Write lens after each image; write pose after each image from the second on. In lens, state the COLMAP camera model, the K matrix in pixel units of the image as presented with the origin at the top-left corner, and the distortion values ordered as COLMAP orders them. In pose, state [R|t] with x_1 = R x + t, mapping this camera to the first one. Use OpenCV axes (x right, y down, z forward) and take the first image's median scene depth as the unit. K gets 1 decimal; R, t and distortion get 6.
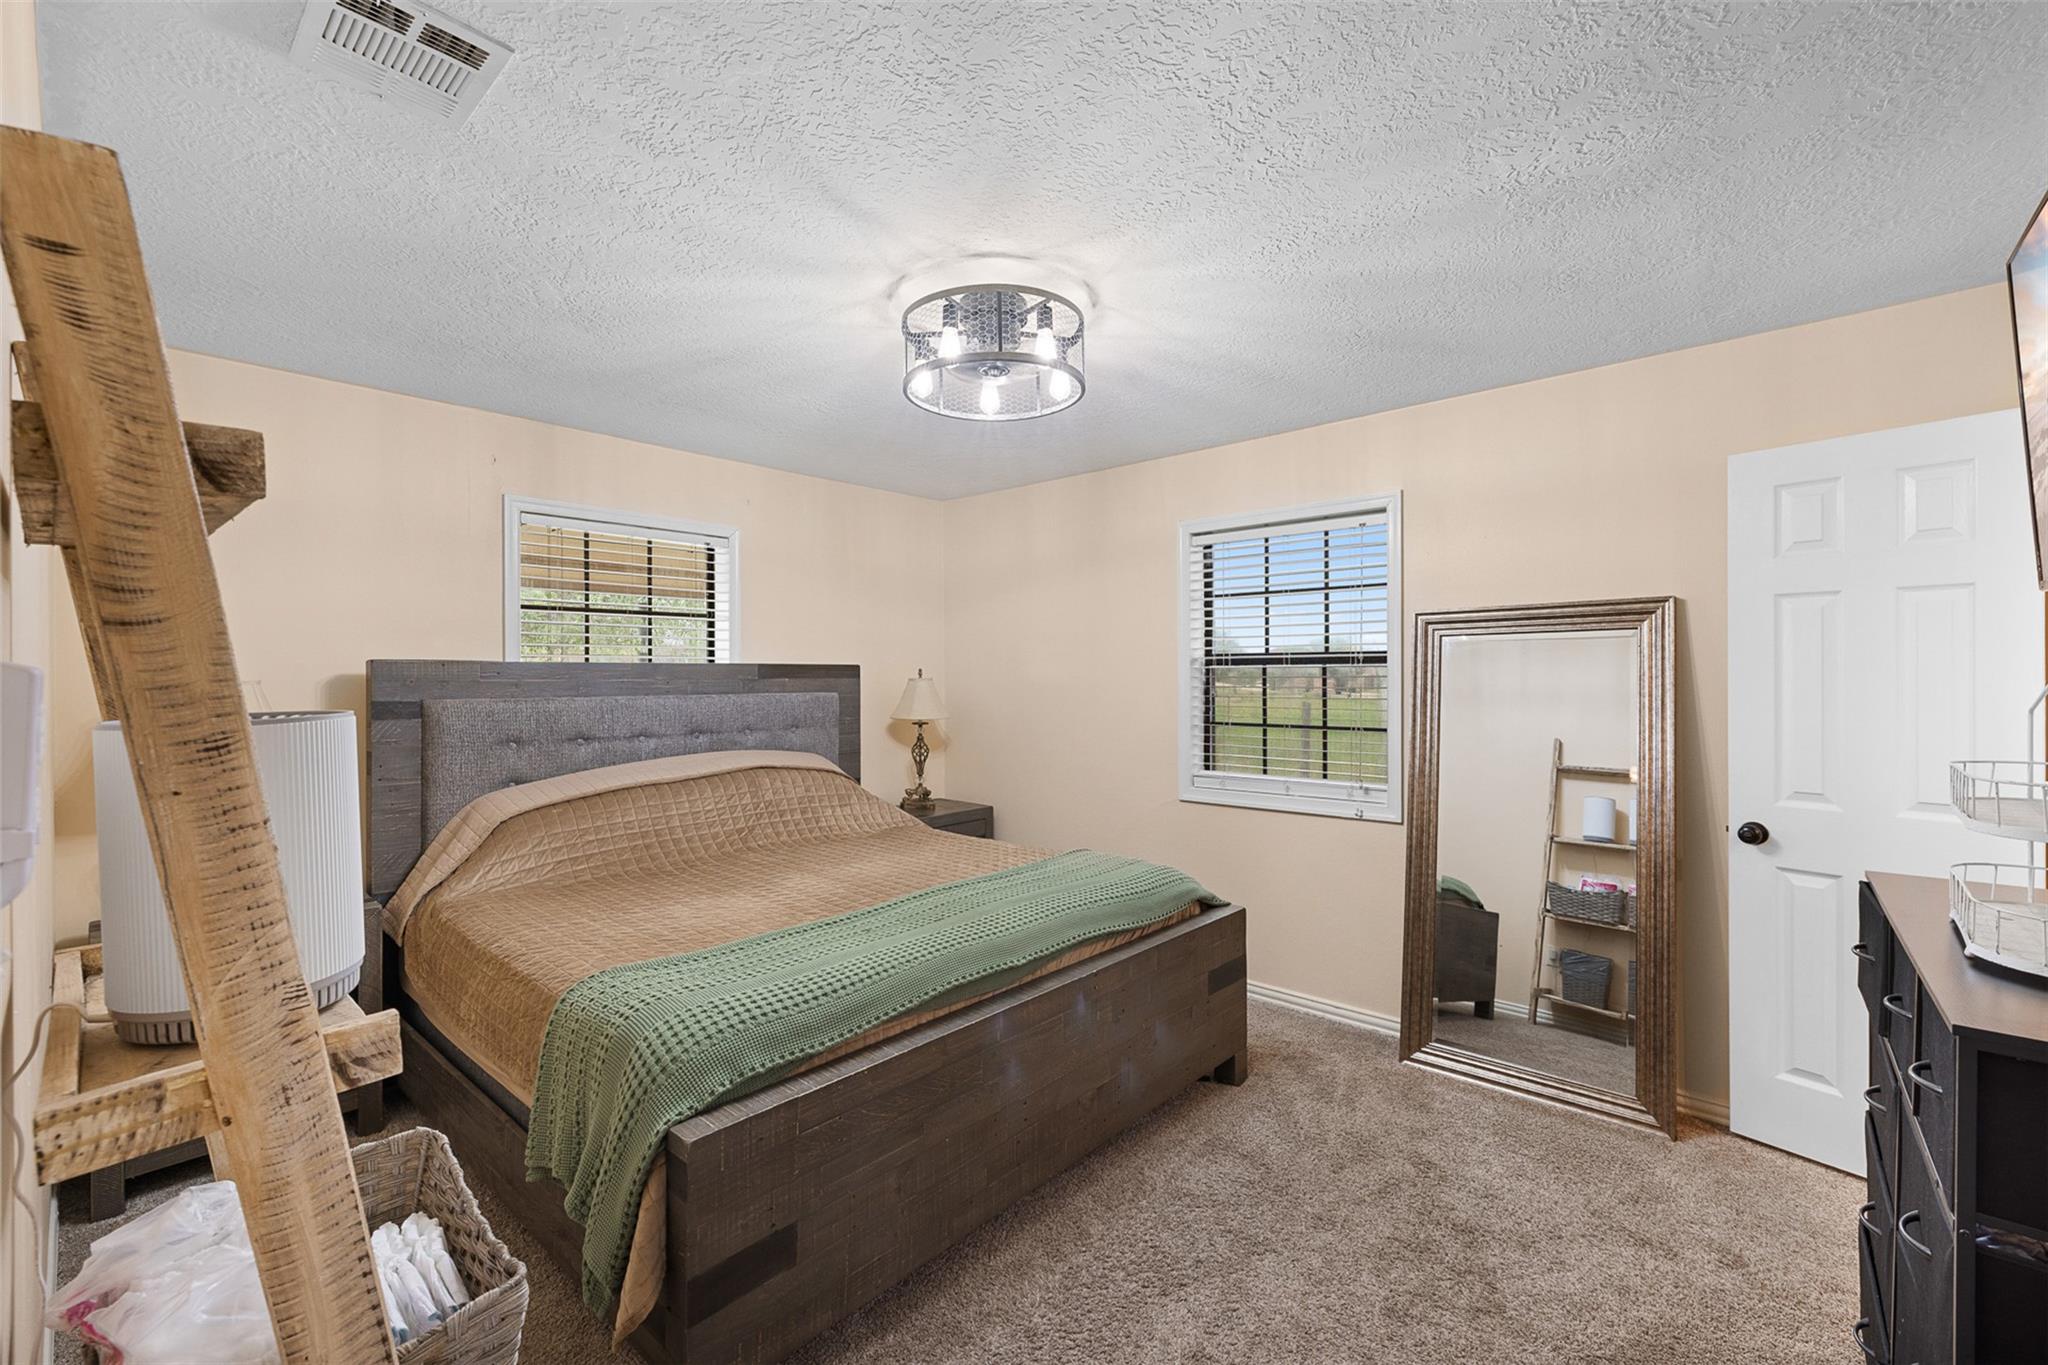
lens RADIAL K [[878.7, 0, 1029.4], [0, 878.7, 675.5], [0, 0, 1]] dist [0.019146, 0.000078]
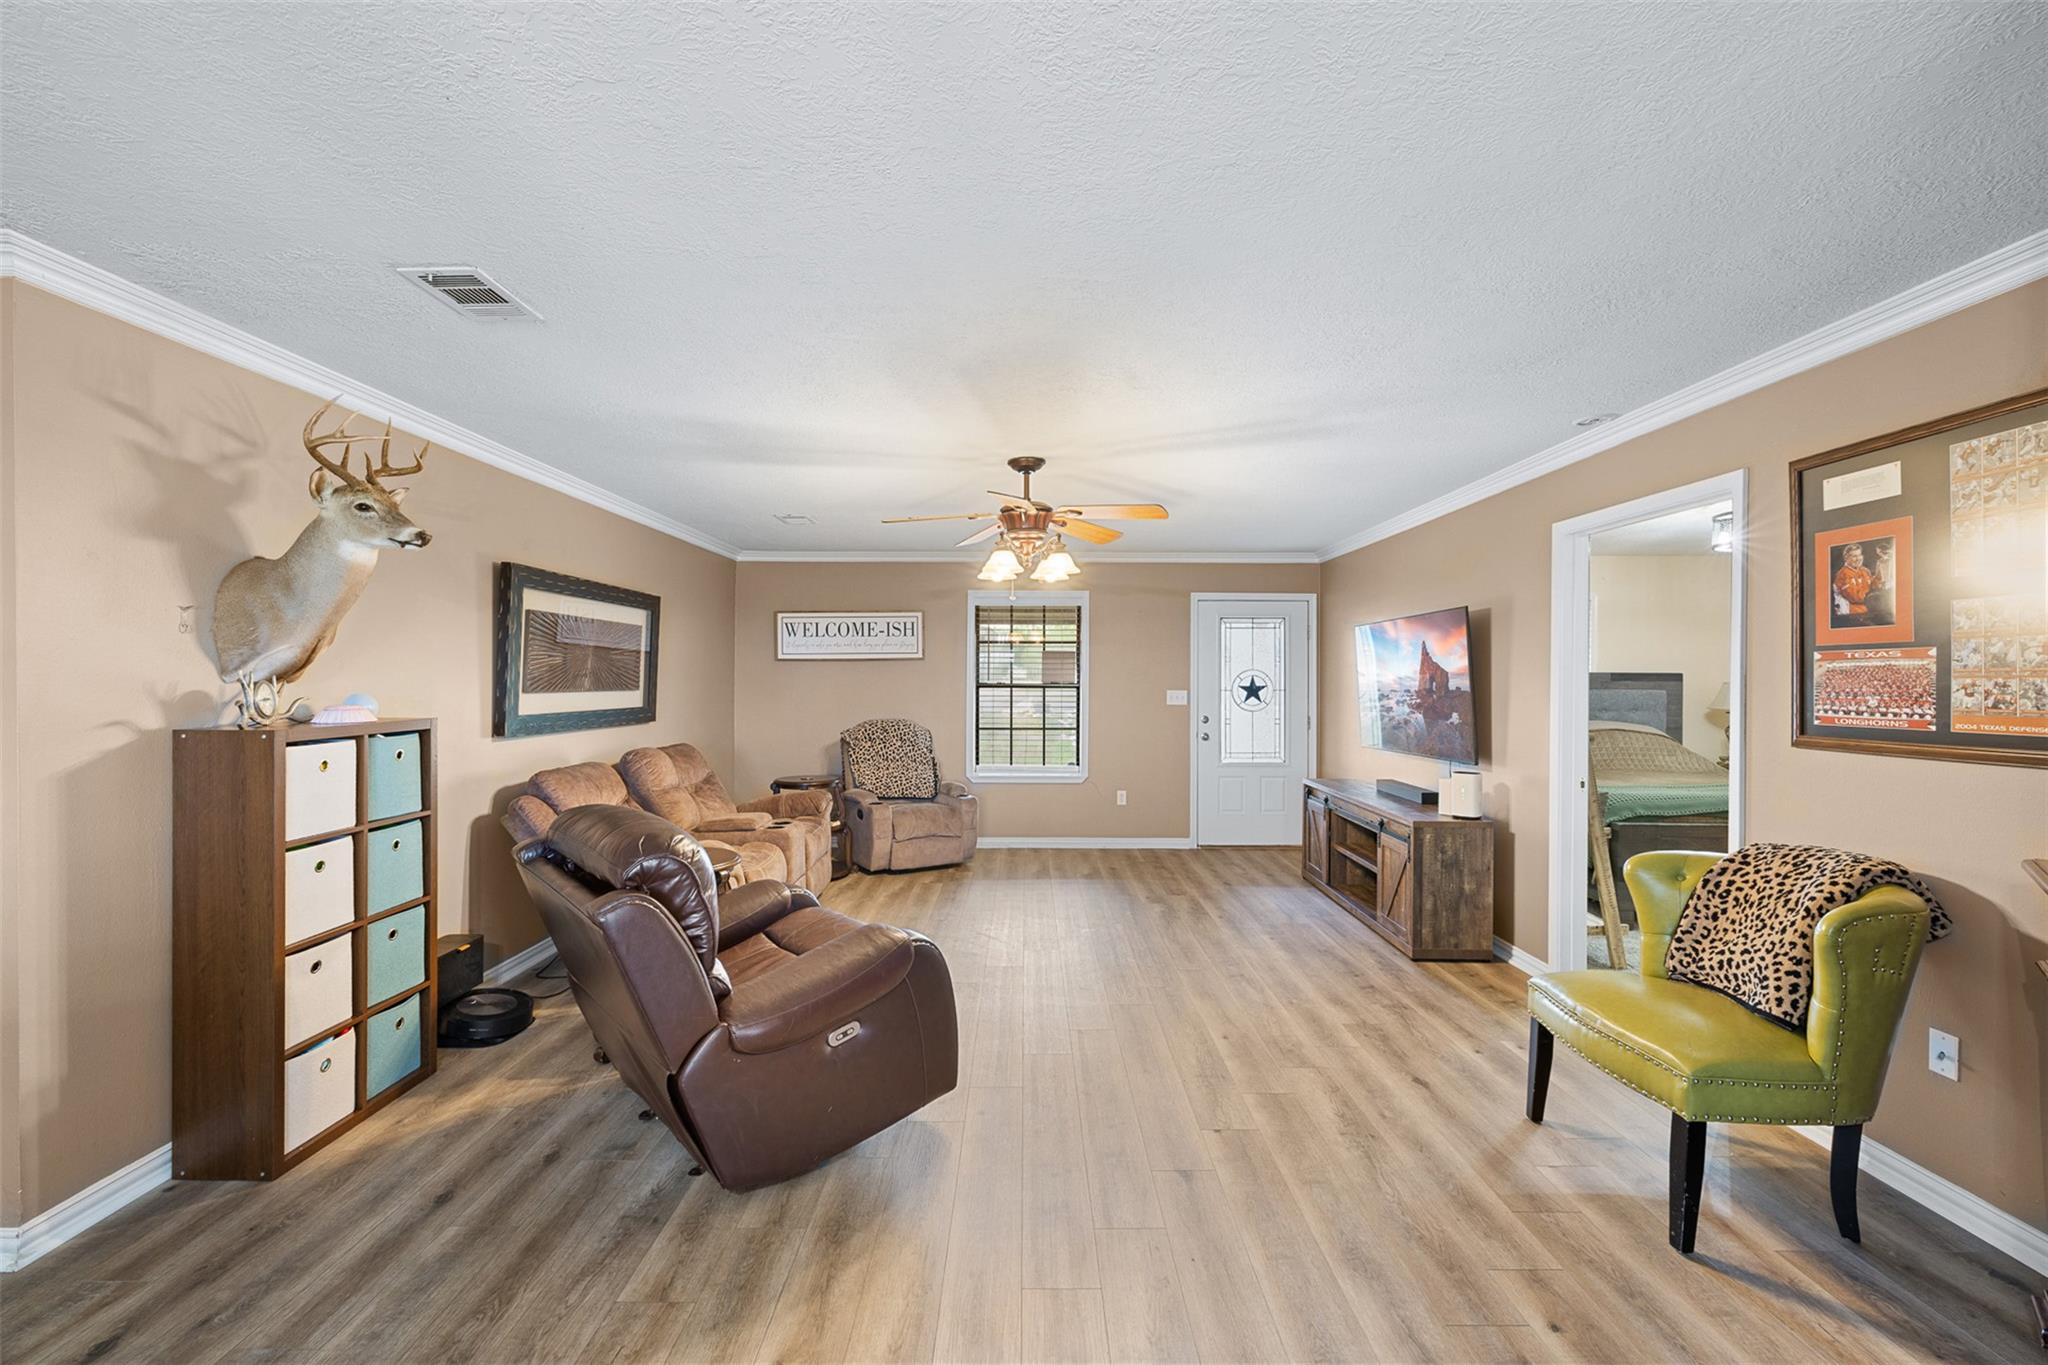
lens RADIAL K [[867.7, 0, 1028.7], [0, 867.7, 680.7], [0, 0, 1]] dist [0.001703, 0.000211]
pose [[0.674631, 0.007206, -0.738120, 0.251443], [-0.009923, 0.999951, 0.000692, 0.017694], [0.738089, 0.006858, 0.674669, -1.389720]]
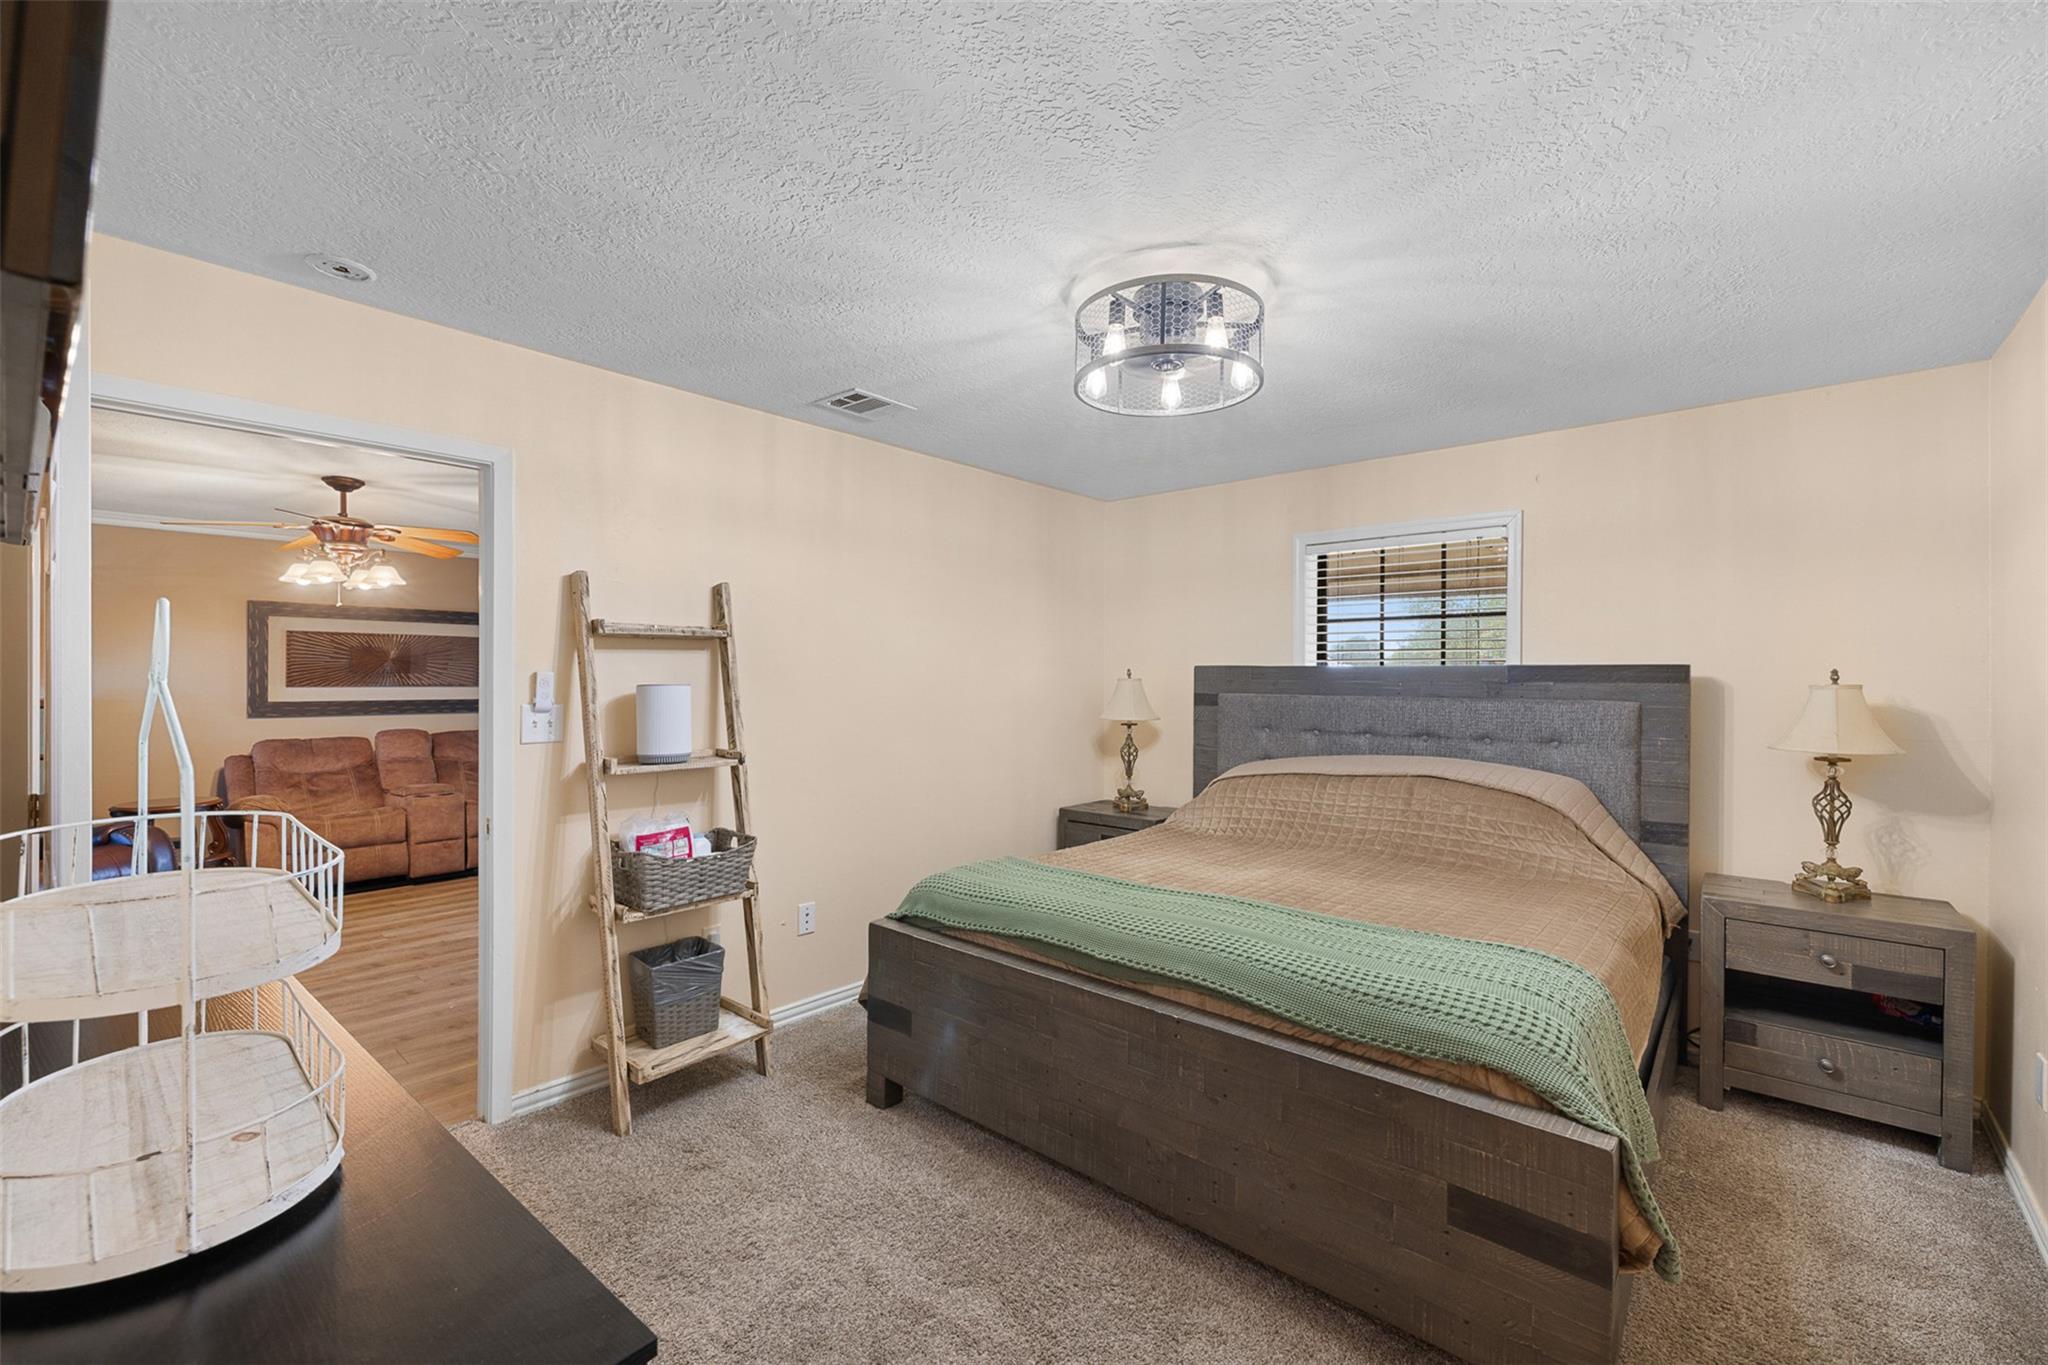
lens RADIAL K [[867.7, 0, 1028.7], [0, 867.7, 680.7], [0, 0, 1]] dist [0.001703, 0.000211]
pose [[0.001252, 0.008957, -0.999959, 0.770822], [-0.009049, 0.999919, 0.008945, -0.002335], [0.999958, 0.009038, 0.001333, 0.705626]]
